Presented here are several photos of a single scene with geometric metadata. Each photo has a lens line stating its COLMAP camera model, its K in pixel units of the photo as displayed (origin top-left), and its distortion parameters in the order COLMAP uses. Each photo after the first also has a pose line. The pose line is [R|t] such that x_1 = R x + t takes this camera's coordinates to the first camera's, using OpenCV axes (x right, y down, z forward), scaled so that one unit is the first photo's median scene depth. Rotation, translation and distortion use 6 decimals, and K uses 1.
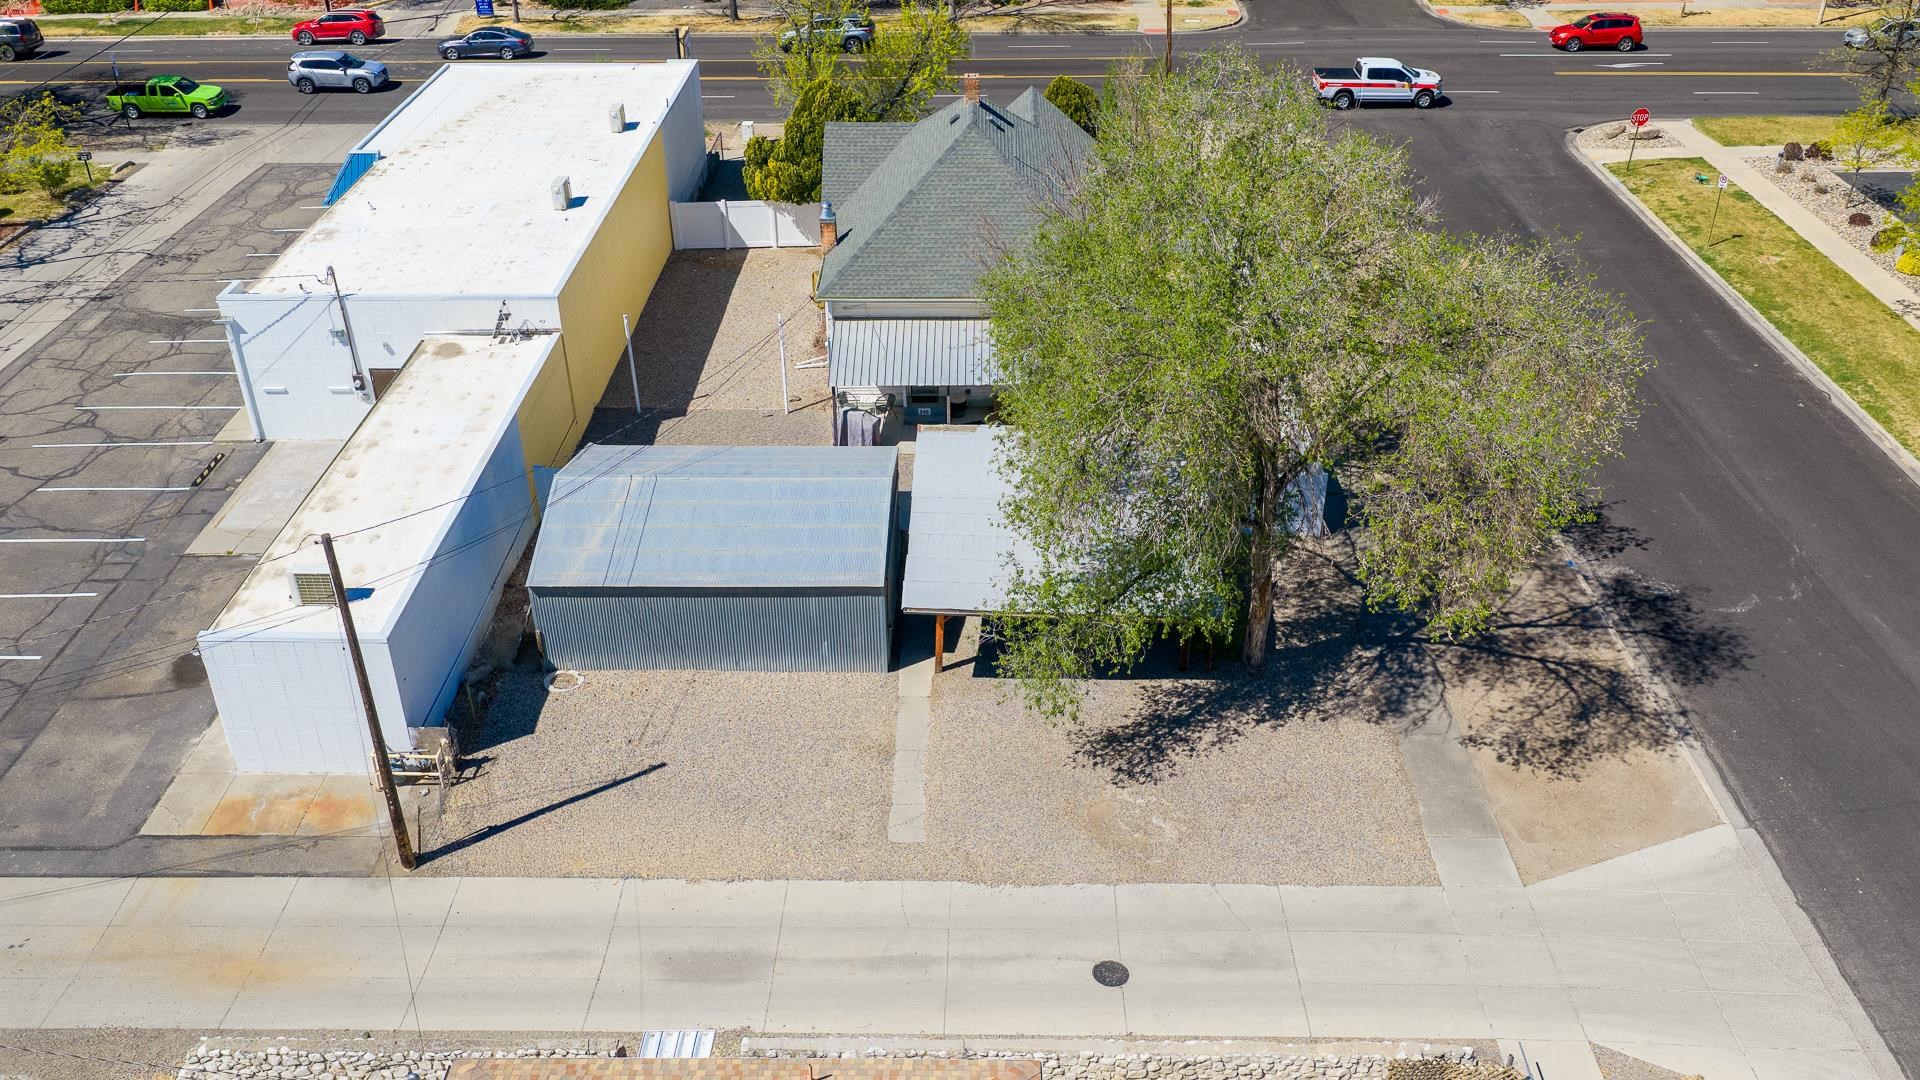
lens RADIAL K [[1593.9, 0, 960.0], [0, 1593.9, 540.0], [0, 0, 1]] dist [0.031821, -0.084244]
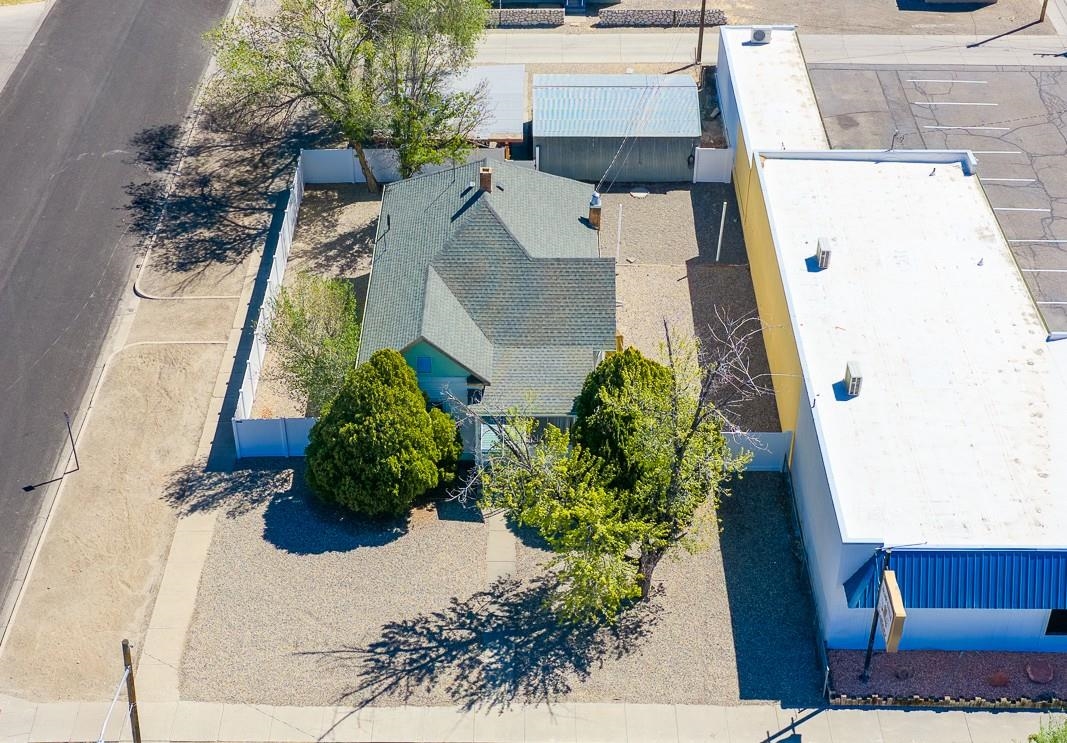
lens RADIAL K [[1578.3, 0, 533.5], [0, 1578.3, 371.5], [0, 0, 1]] dist [0.024354, 0.031662]
pose [[-0.999918, 0.011299, -0.006001, -0.028588], [-0.001269, 0.379155, 0.925332, -1.843293], [0.012731, 0.925264, -0.379110, 2.180906]]
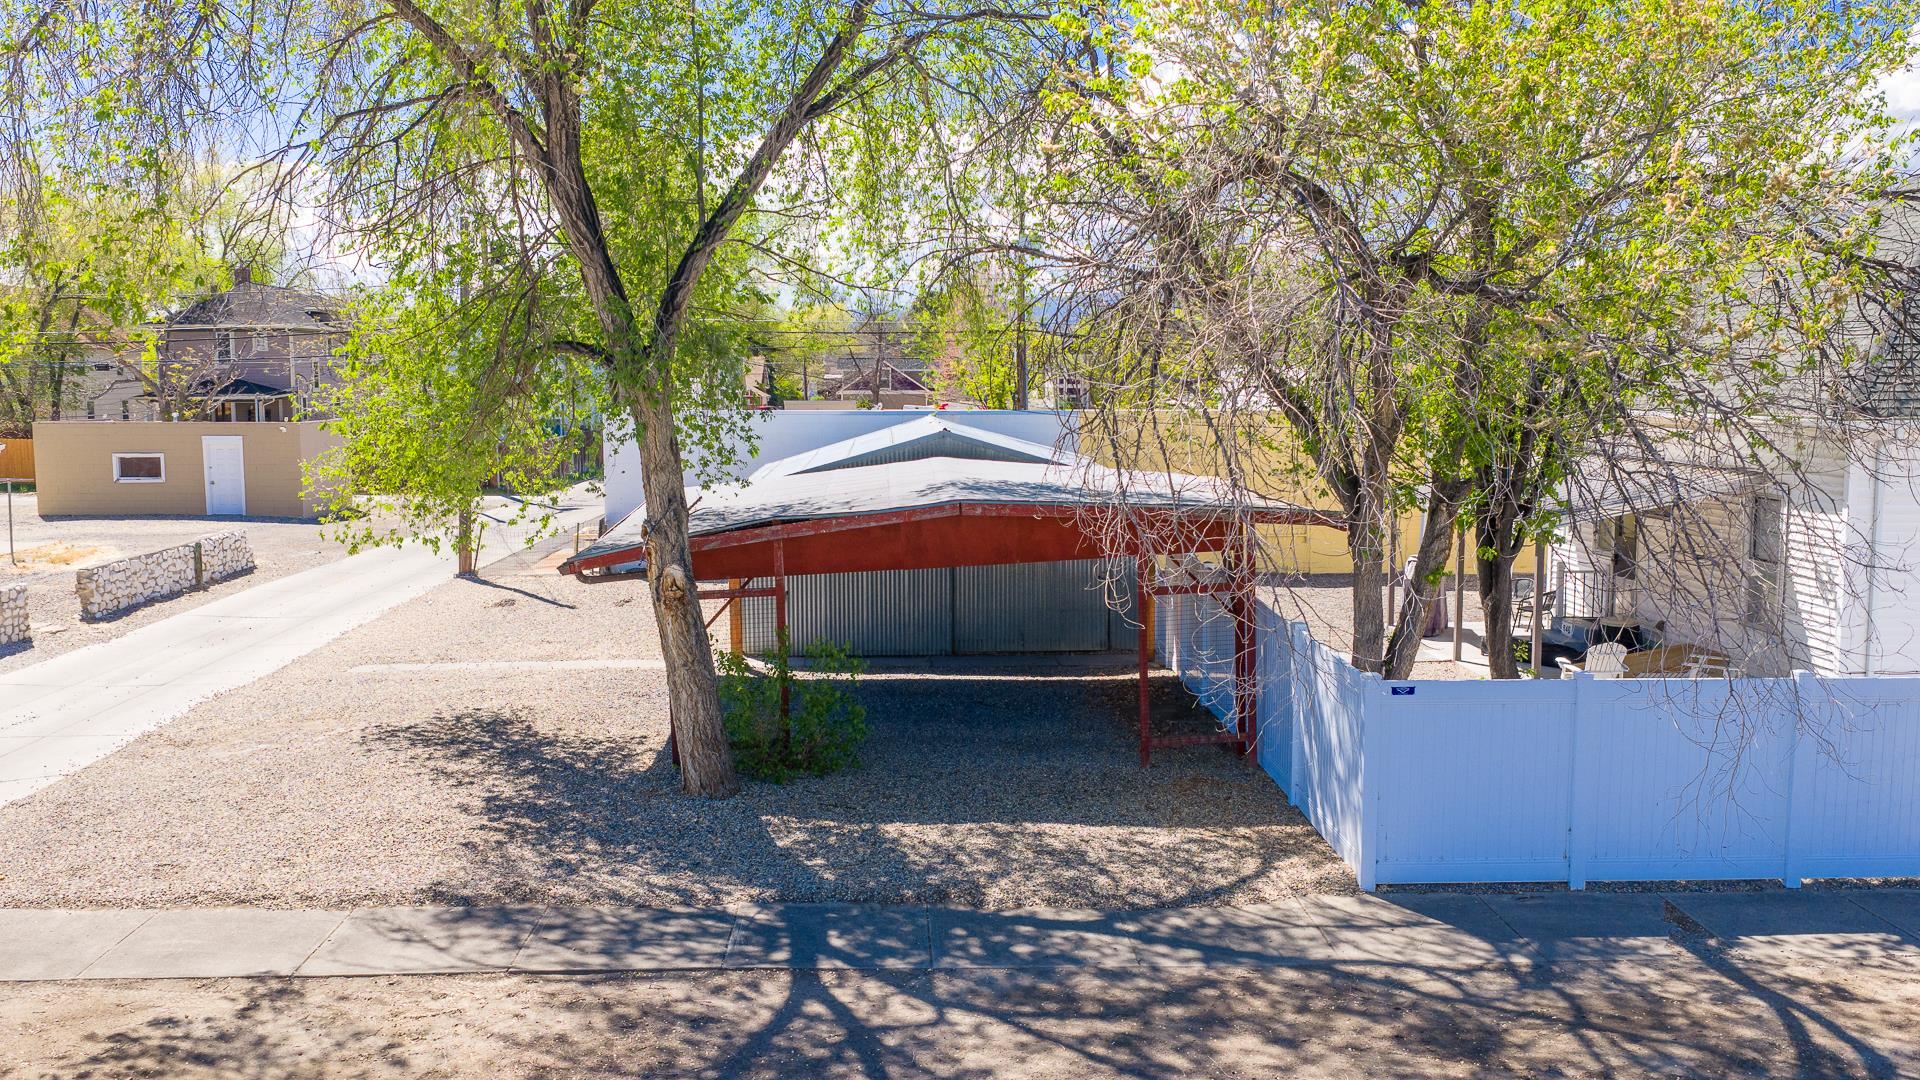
lens RADIAL K [[1578.4, 0, 968.7], [0, 1578.4, 545.2], [0, 0, 1]] dist [0.038295, -0.080288]
pose [[0.058302, 0.112775, -0.991909, 0.618125], [-0.514480, 0.854884, 0.066956, -0.048920], [0.855518, 0.506413, 0.107862, 0.993785]]
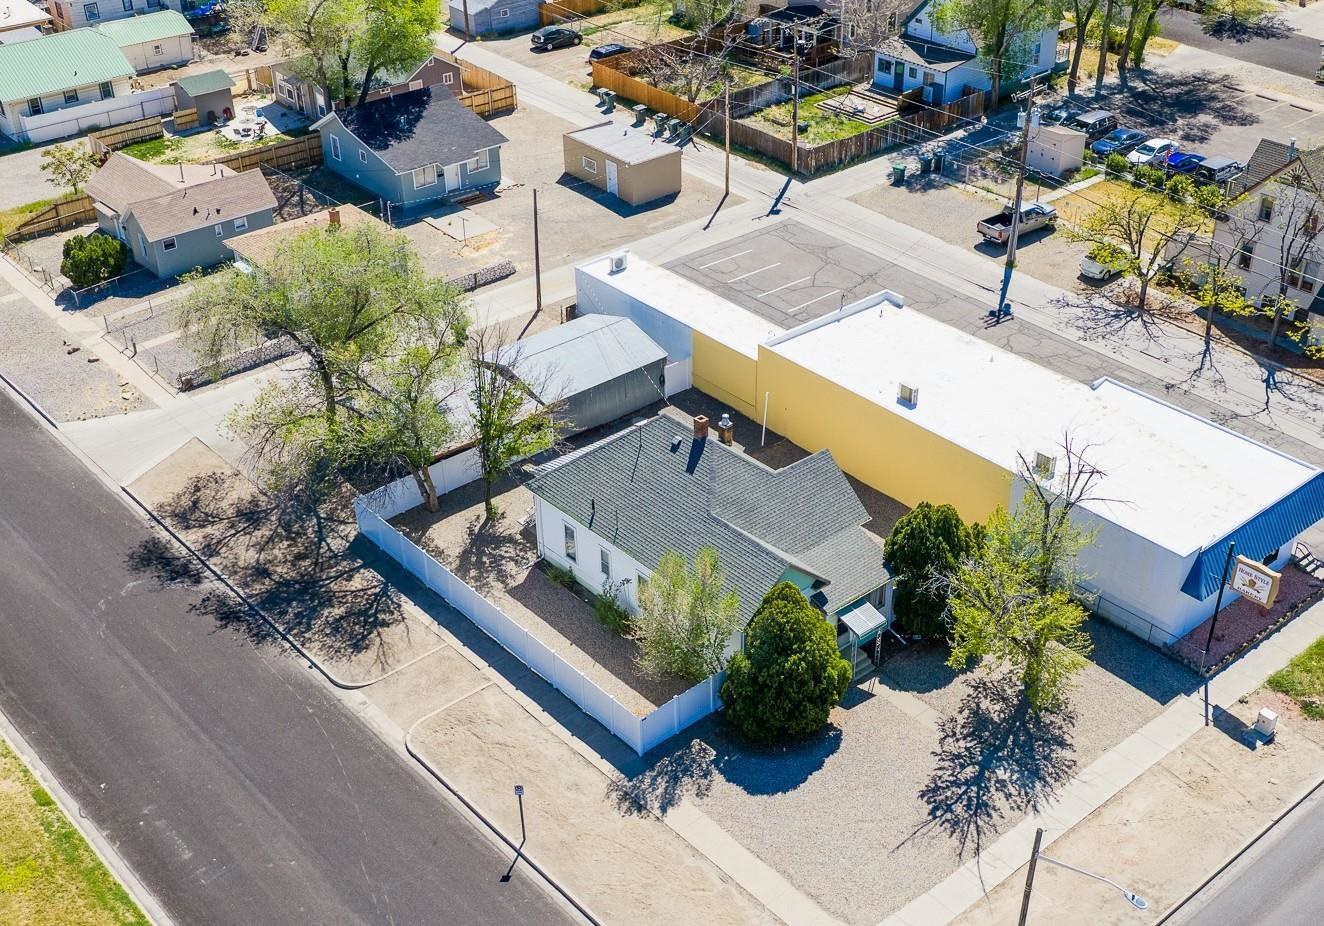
lens RADIAL K [[1632.5, 0, 724.0], [0, 1632.5, 468.0], [0, 0, 1]] dist [0.015040, -0.037259]
pose [[-0.729457, 0.364818, -0.578619, 1.102174], [-0.353423, 0.523228, 0.775451, -1.835768], [0.585648, 0.770156, -0.252737, 1.893869]]
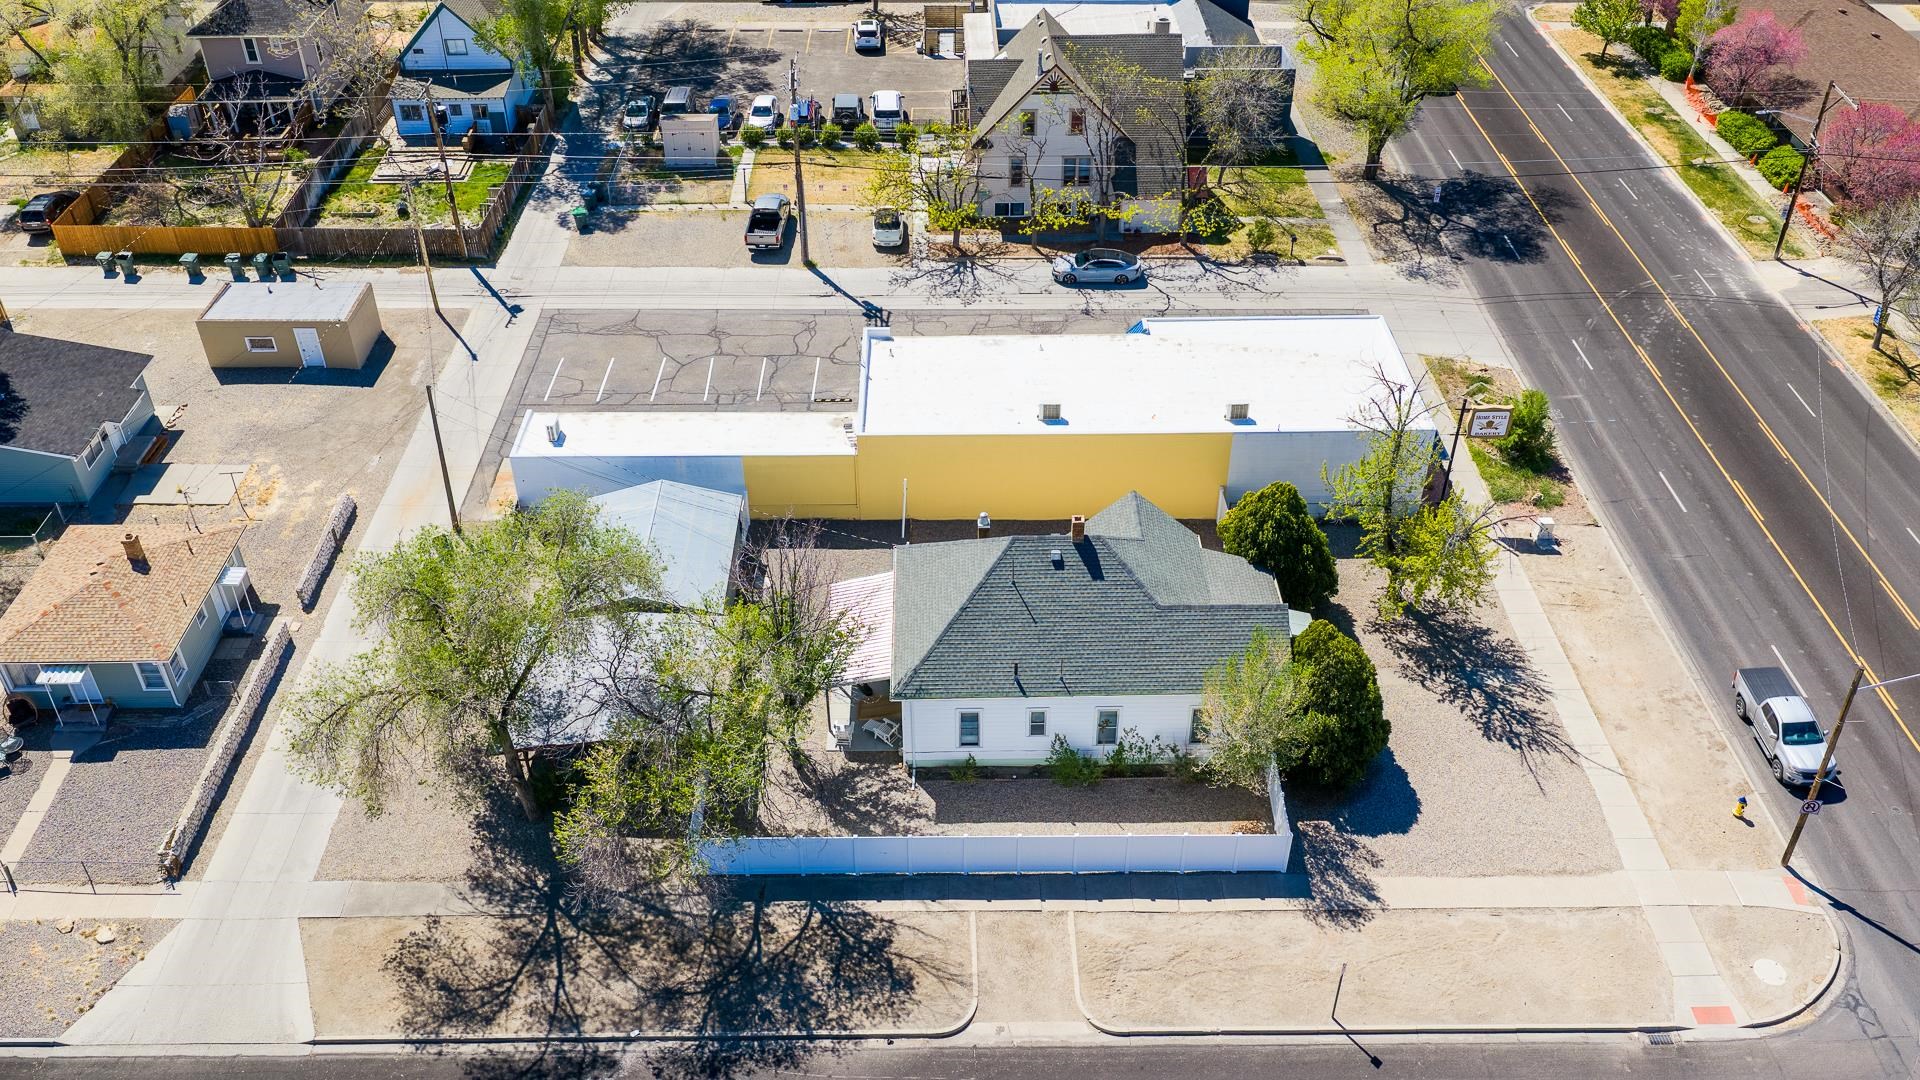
lens RADIAL K [[1593.9, 0, 960.0], [0, 1593.9, 540.0], [0, 0, 1]] dist [0.031821, -0.084244]
pose [[0.033715, 0.604622, -0.795799, 1.284487], [-0.519280, 0.690934, 0.502949, -1.117029], [0.853939, 0.396286, 0.337263, 0.729640]]
